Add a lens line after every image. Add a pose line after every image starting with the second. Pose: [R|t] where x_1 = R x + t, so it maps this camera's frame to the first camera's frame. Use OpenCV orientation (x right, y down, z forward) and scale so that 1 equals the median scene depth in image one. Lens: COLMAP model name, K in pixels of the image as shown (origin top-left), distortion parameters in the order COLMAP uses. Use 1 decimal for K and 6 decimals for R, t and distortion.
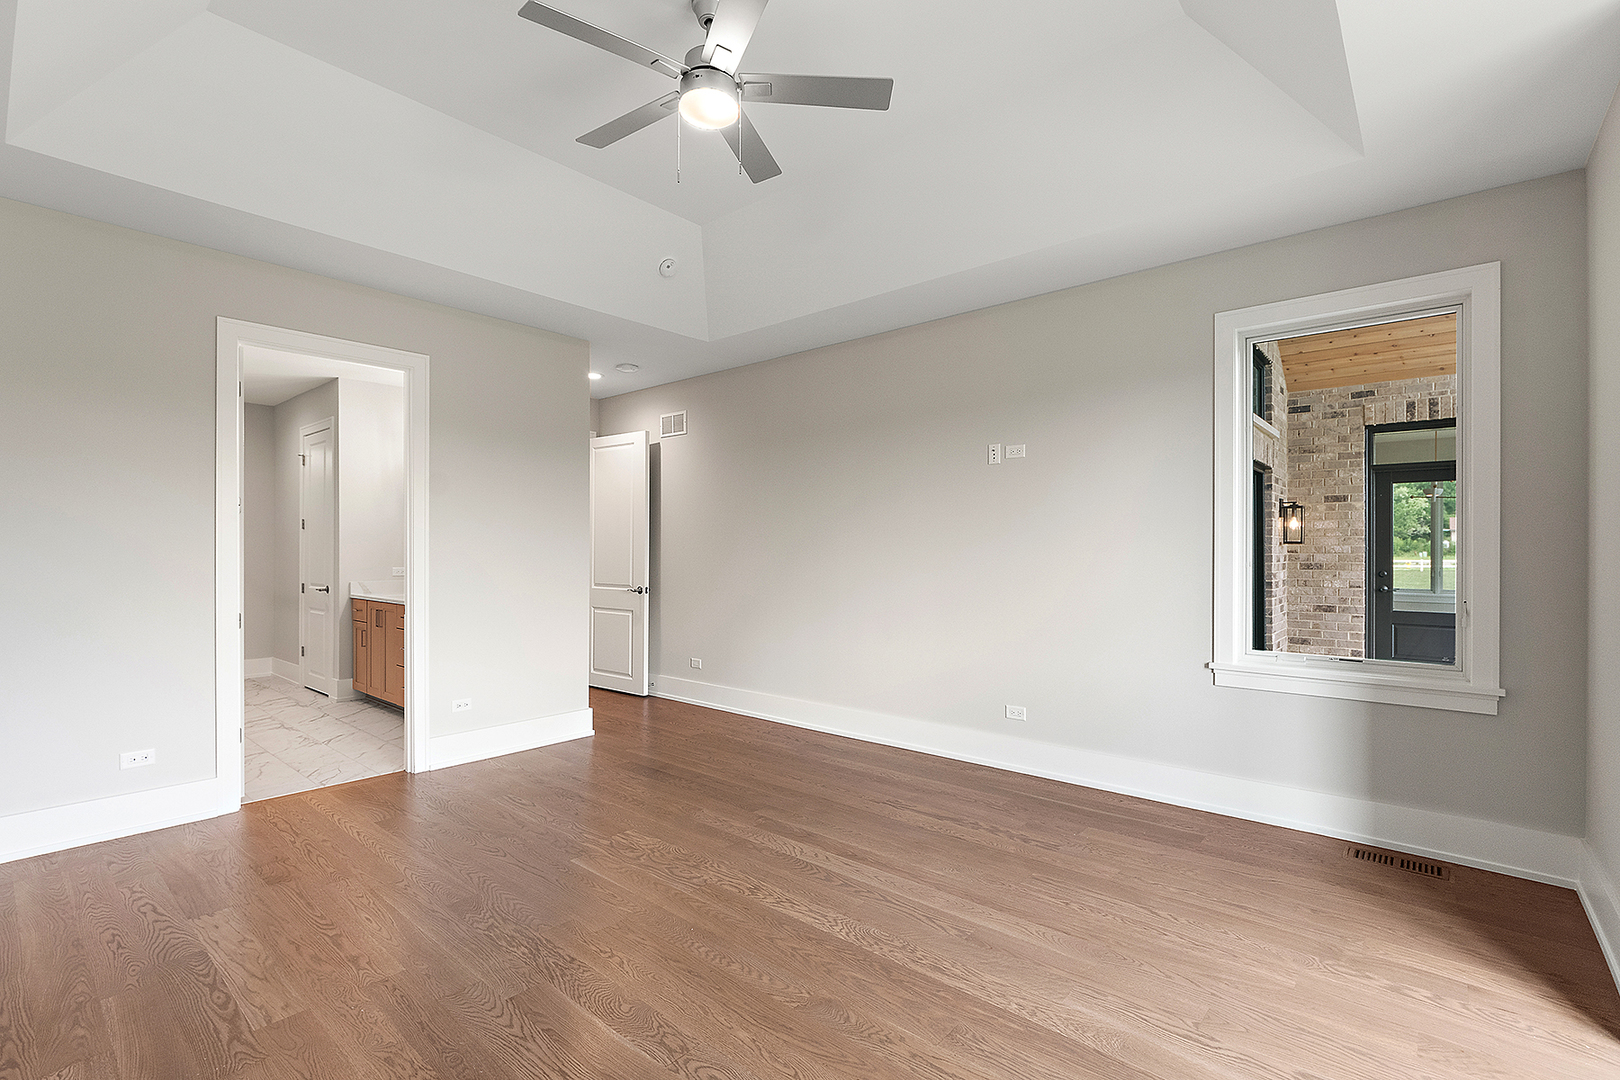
lens RADIAL K [[730.1, 0, 802.2], [0, 730.1, 547.2], [0, 0, 1]] dist [-0.001952, -0.001700]
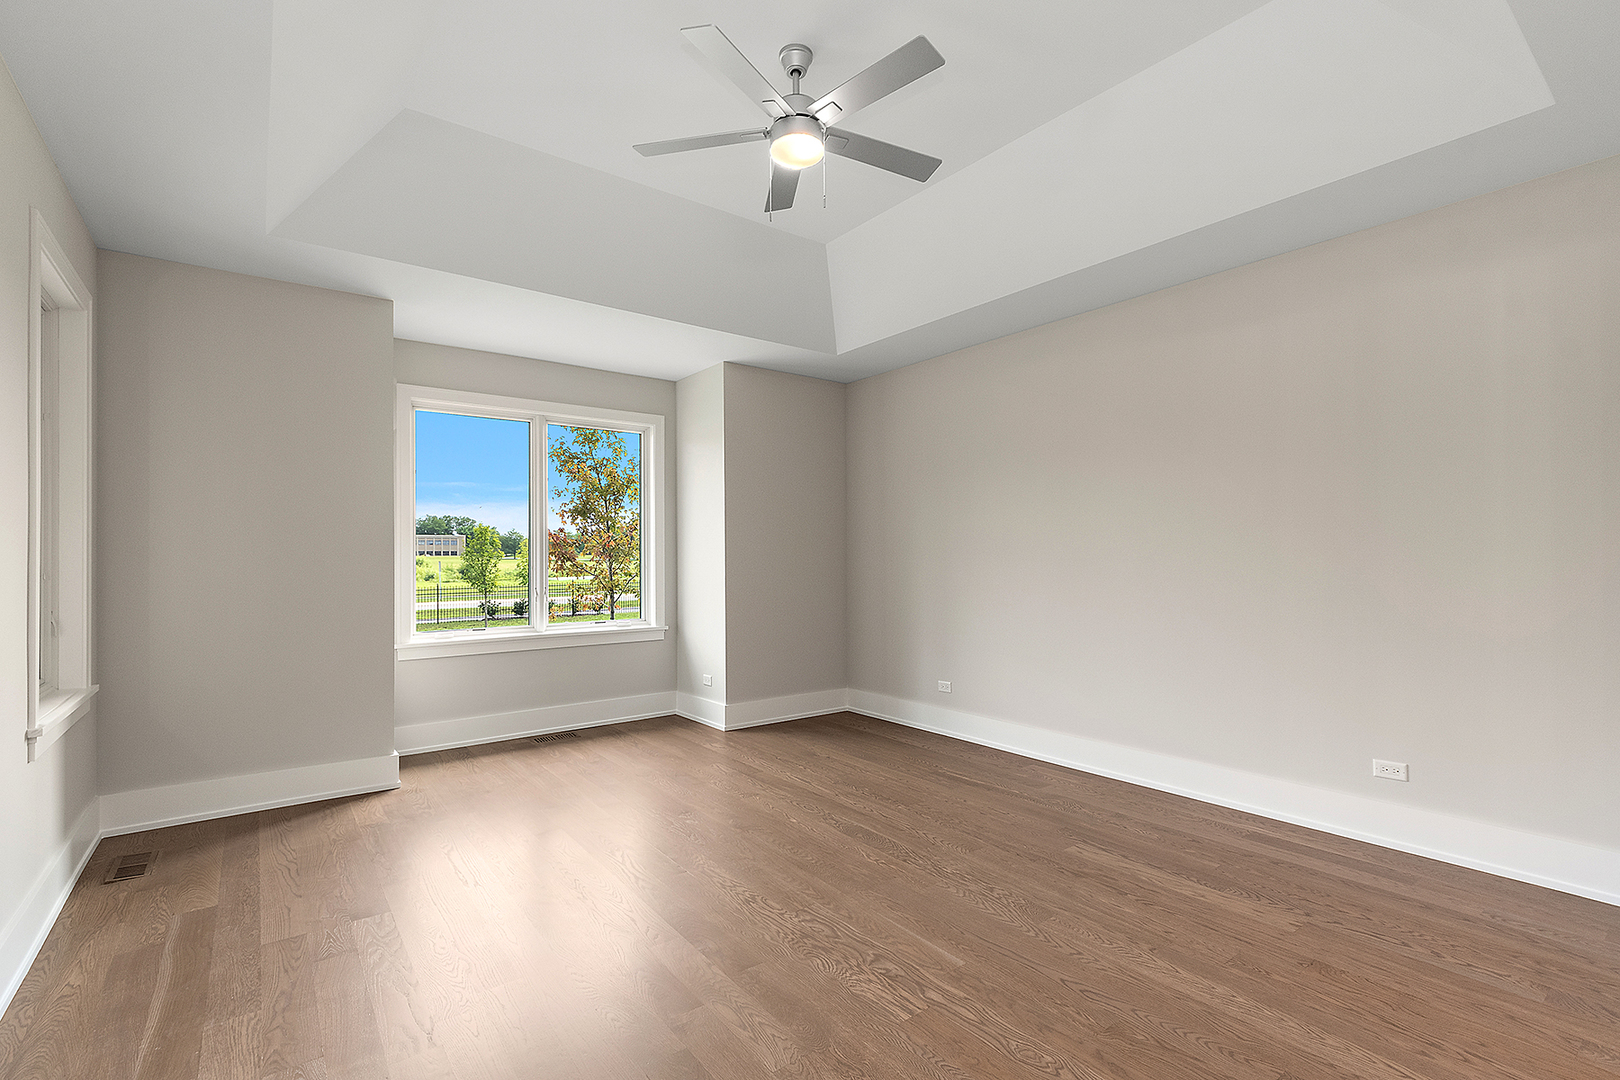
lens RADIAL K [[730.1, 0, 807.8], [0, 730.1, 546.2], [0, 0, 1]] dist [-0.001952, -0.001700]
pose [[-0.979317, 0.006641, 0.202224, -0.346993], [0.003344, 0.999856, -0.016642, 0.006305], [-0.202305, -0.015622, -0.979198, 1.973742]]
